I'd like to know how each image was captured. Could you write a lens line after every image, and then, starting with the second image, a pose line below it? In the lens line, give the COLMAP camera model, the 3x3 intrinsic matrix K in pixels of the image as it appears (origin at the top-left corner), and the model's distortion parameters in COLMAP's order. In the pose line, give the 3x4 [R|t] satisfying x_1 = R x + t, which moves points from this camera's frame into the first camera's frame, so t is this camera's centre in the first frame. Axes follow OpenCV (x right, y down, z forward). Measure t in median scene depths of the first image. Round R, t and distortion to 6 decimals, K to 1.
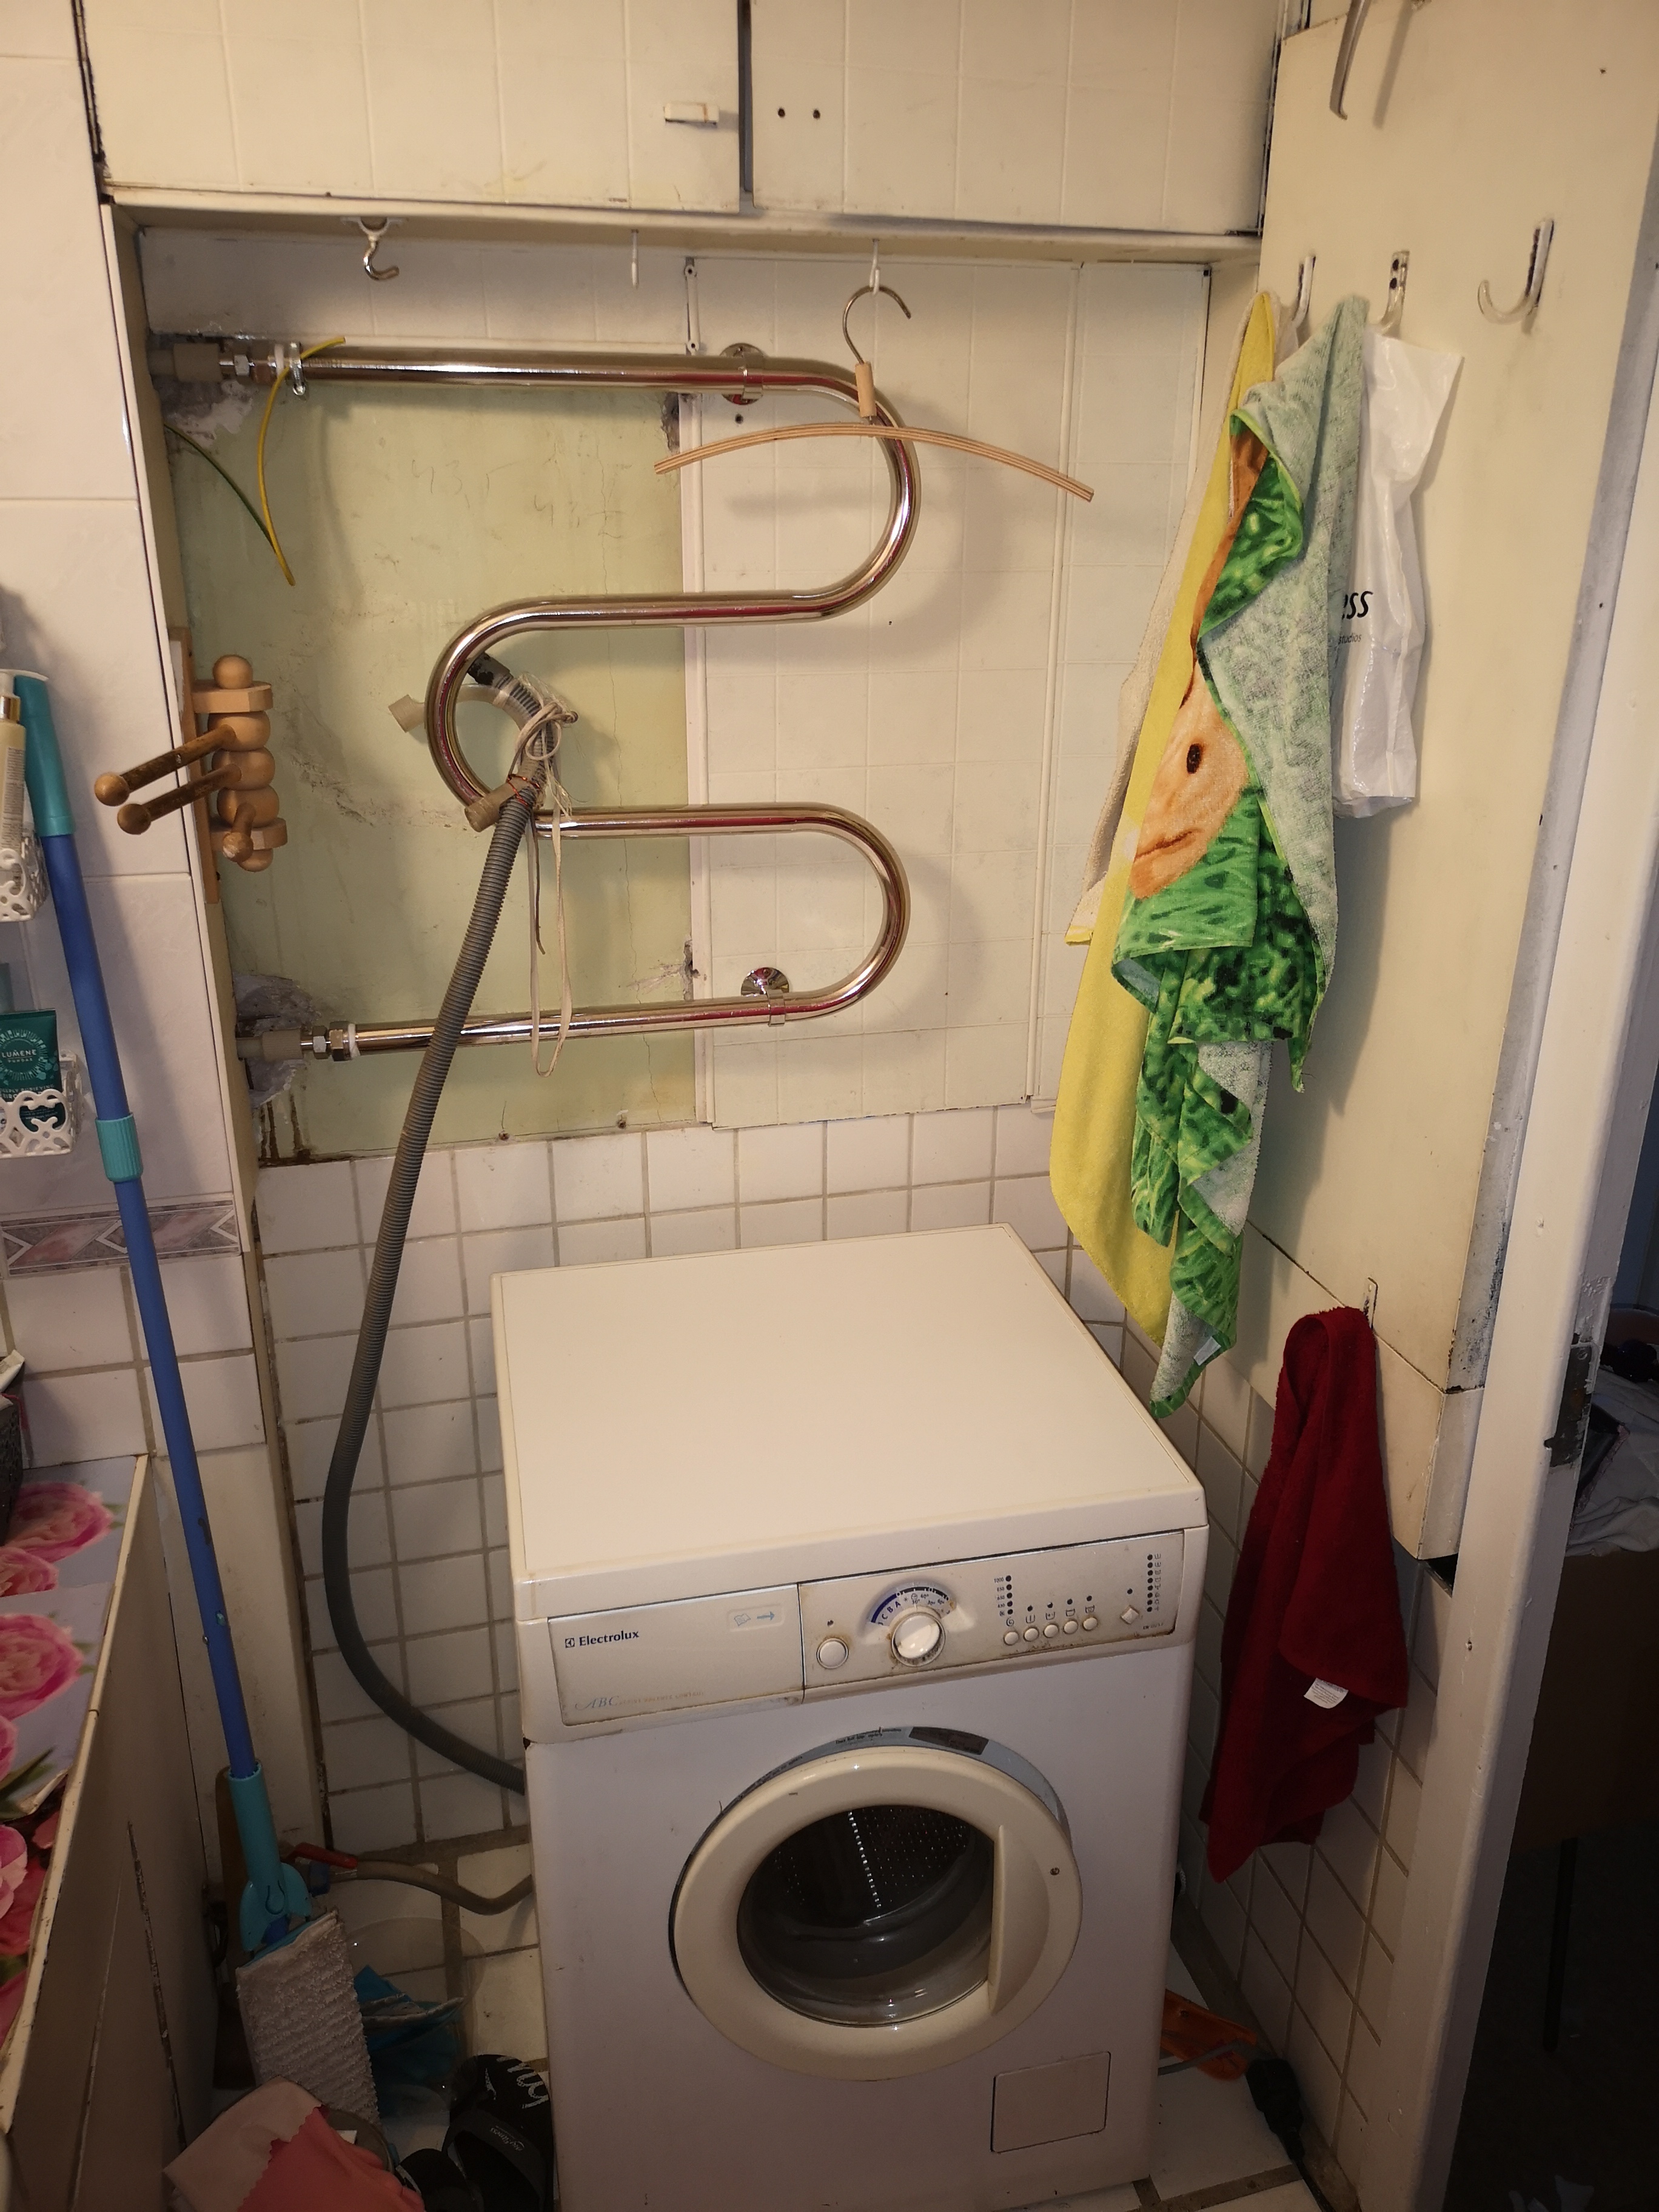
lens RADIAL K [[1694.8, 0, 845.1], [0, 1694.8, 1101.5], [0, 0, 1]] dist [0.064160, -0.073045]
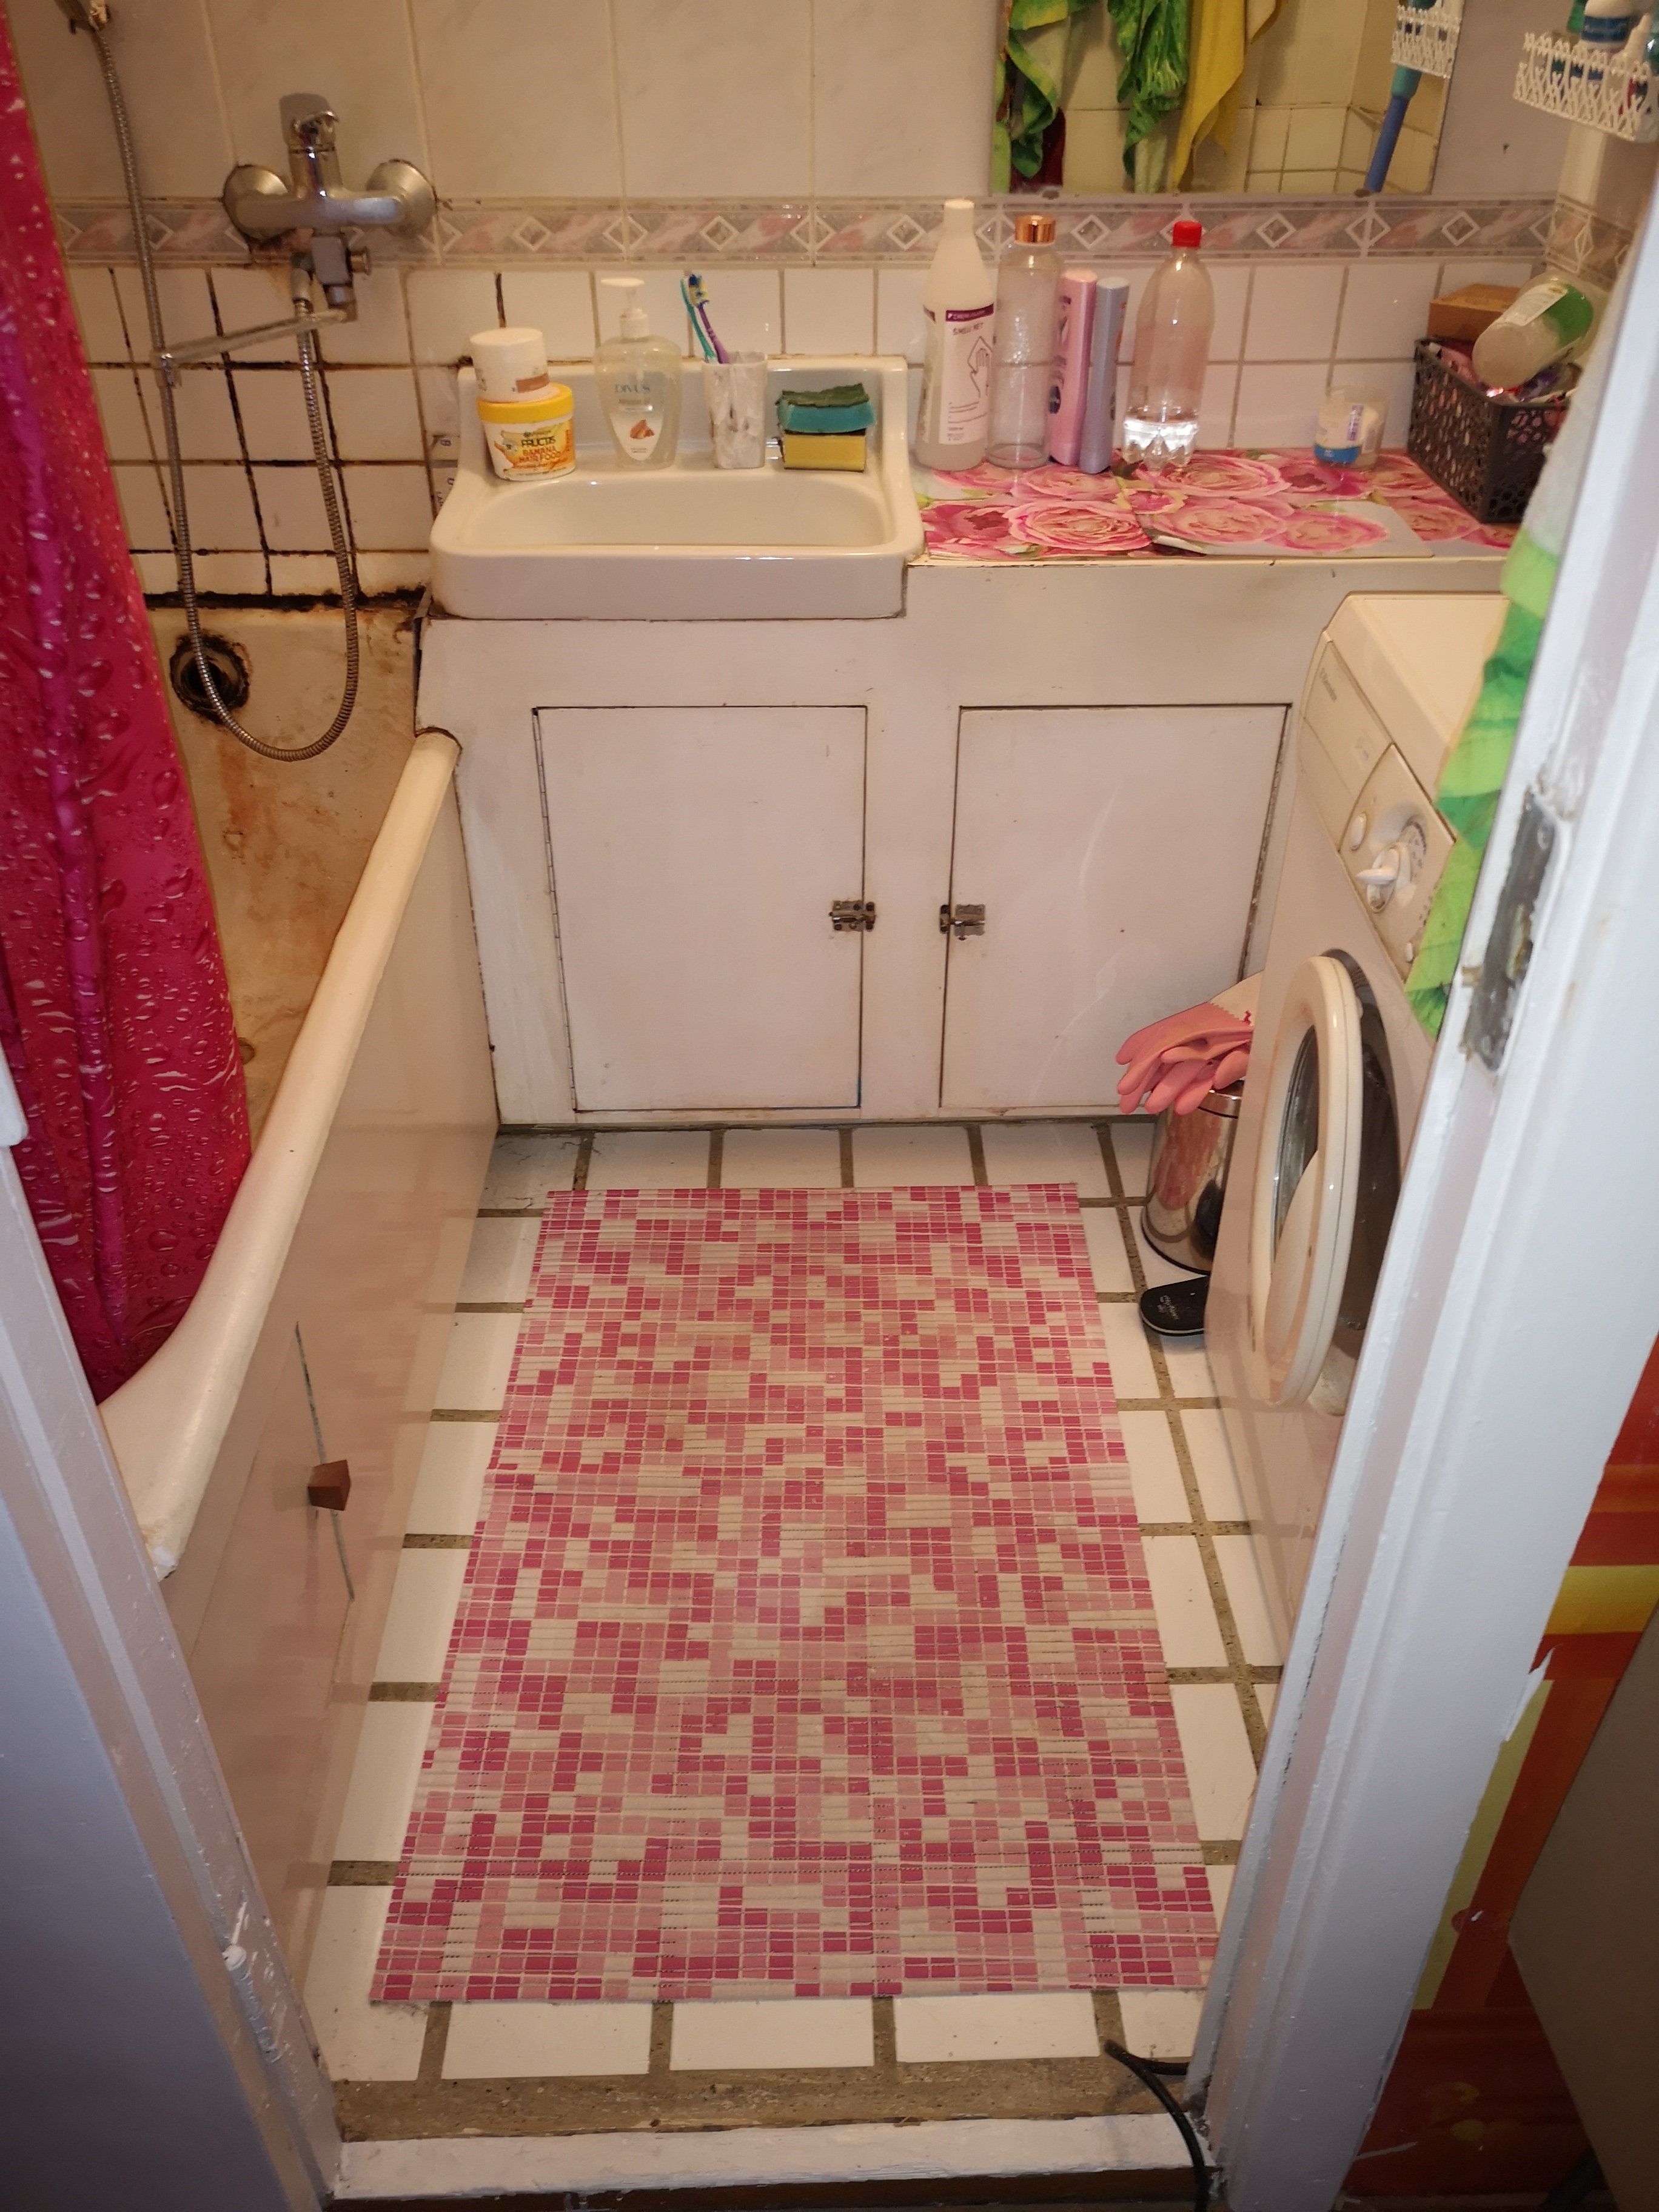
lens RADIAL K [[1701.9, 0, 842.3], [0, 1701.9, 1098.2], [0, 0, 1]] dist [0.066821, -0.067030]
pose [[-0.234920, 0.554252, -0.798509, 0.797752], [-0.360737, 0.713118, 0.601109, -0.012609], [0.902597, 0.429264, 0.032414, 0.757483]]
